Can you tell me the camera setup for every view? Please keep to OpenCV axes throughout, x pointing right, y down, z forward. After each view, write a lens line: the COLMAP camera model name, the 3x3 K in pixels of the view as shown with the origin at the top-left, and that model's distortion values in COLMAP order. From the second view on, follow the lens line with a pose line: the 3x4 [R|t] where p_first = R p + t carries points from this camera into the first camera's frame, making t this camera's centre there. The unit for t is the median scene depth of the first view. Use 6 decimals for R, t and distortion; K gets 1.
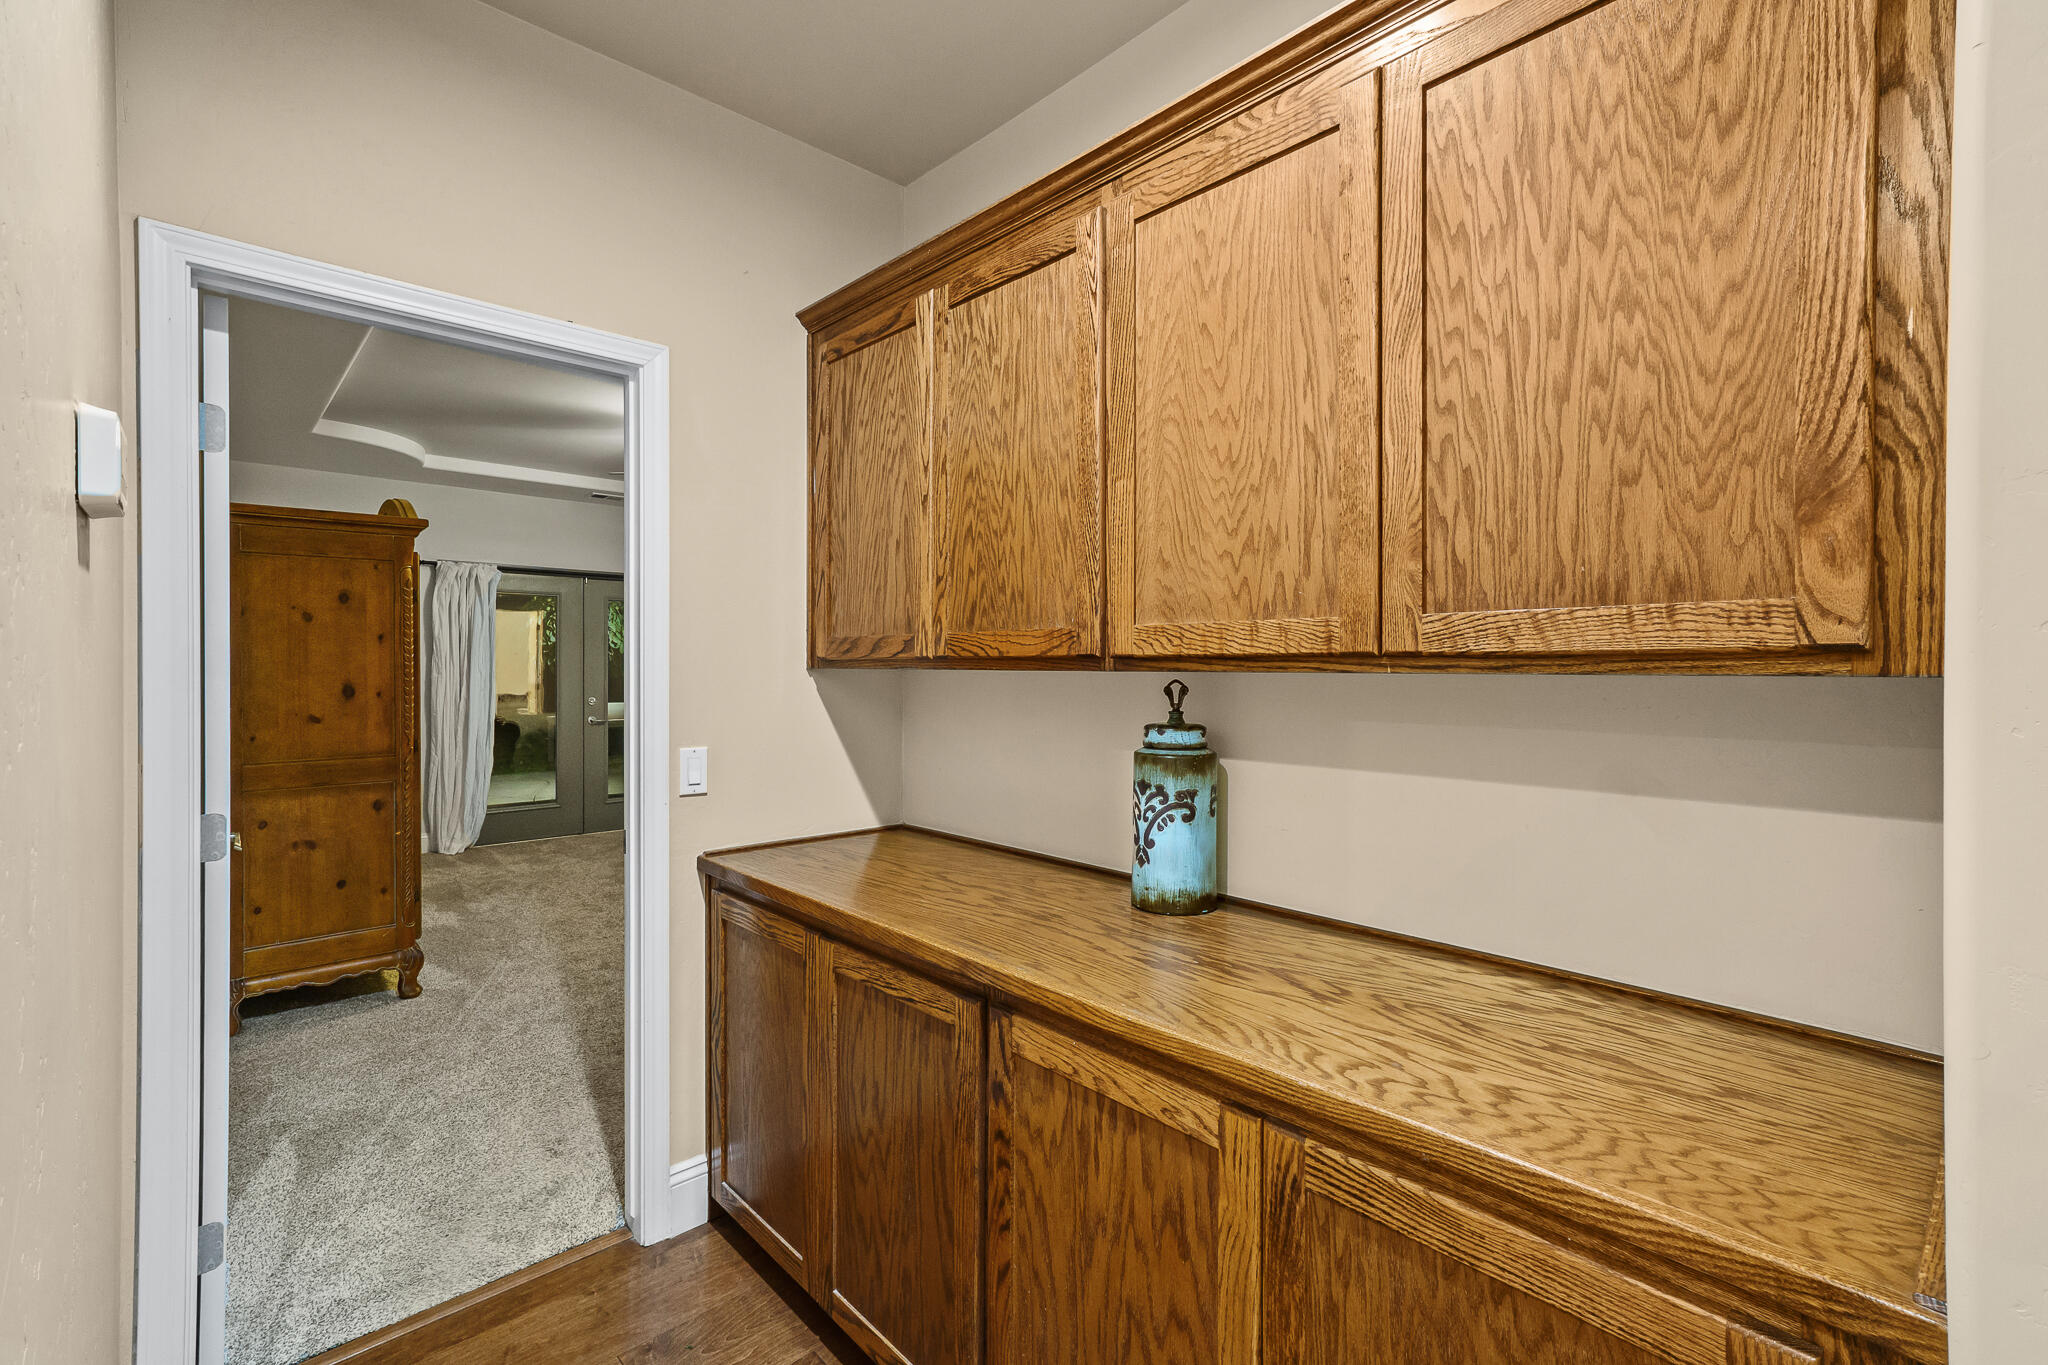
lens RADIAL K [[910.0, 0, 1012.3], [0, 910.0, 677.0], [0, 0, 1]] dist [0.004285, 0.003819]
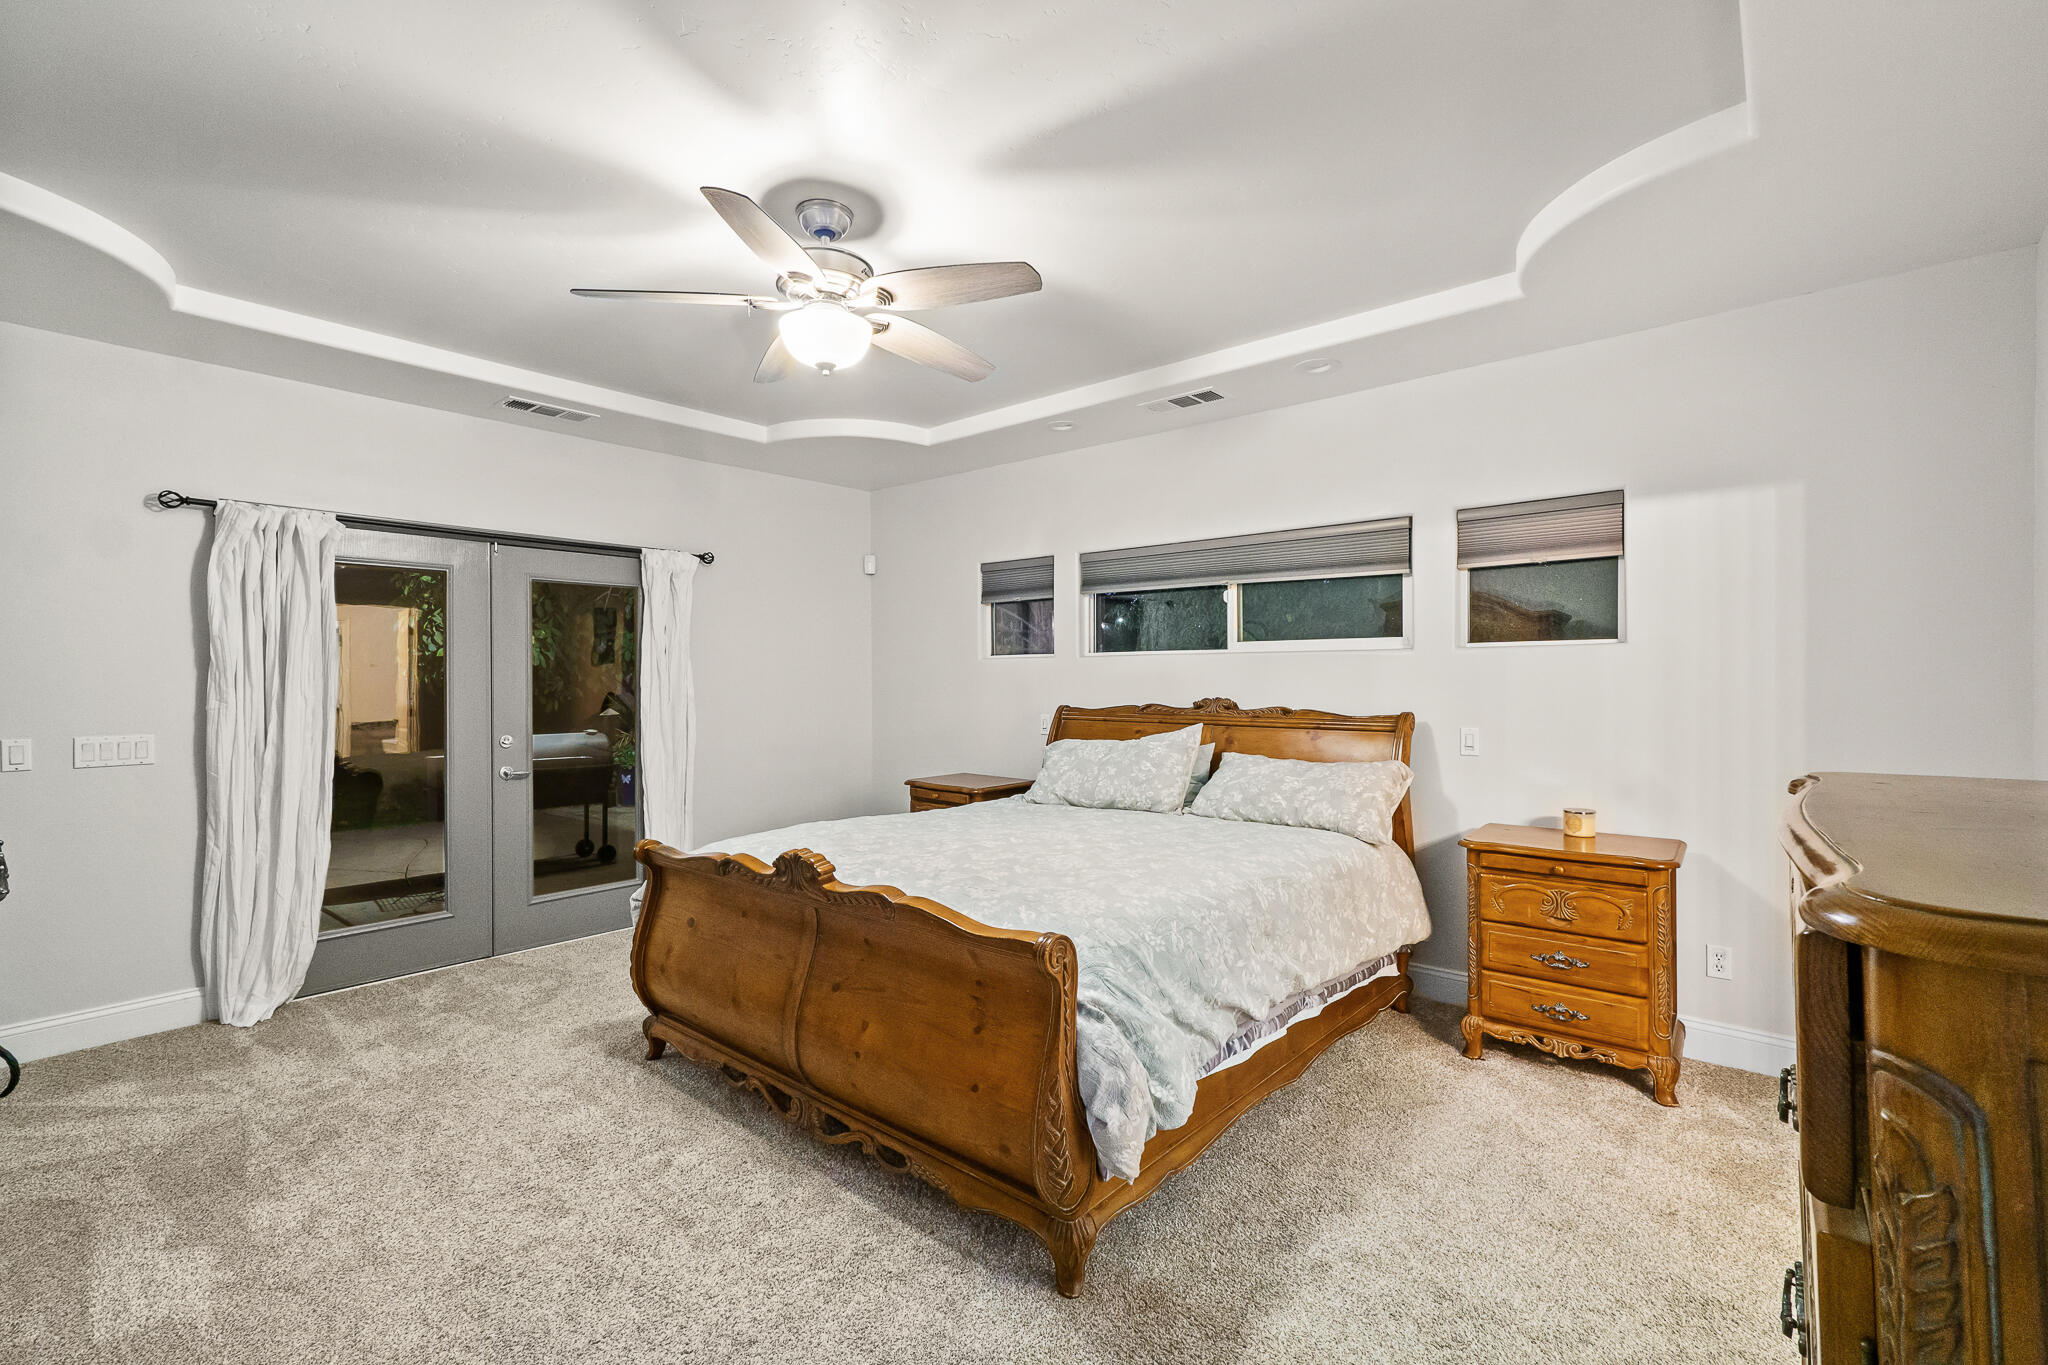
lens RADIAL K [[910.0, 0, 1029.8], [0, 910.0, 685.6], [0, 0, 1]] dist [0.004285, 0.003819]
pose [[0.993051, -0.009555, 0.117298, -0.193394], [0.010156, 0.999938, -0.004526, -0.005007], [-0.117247, 0.005685, 0.993086, 0.367755]]
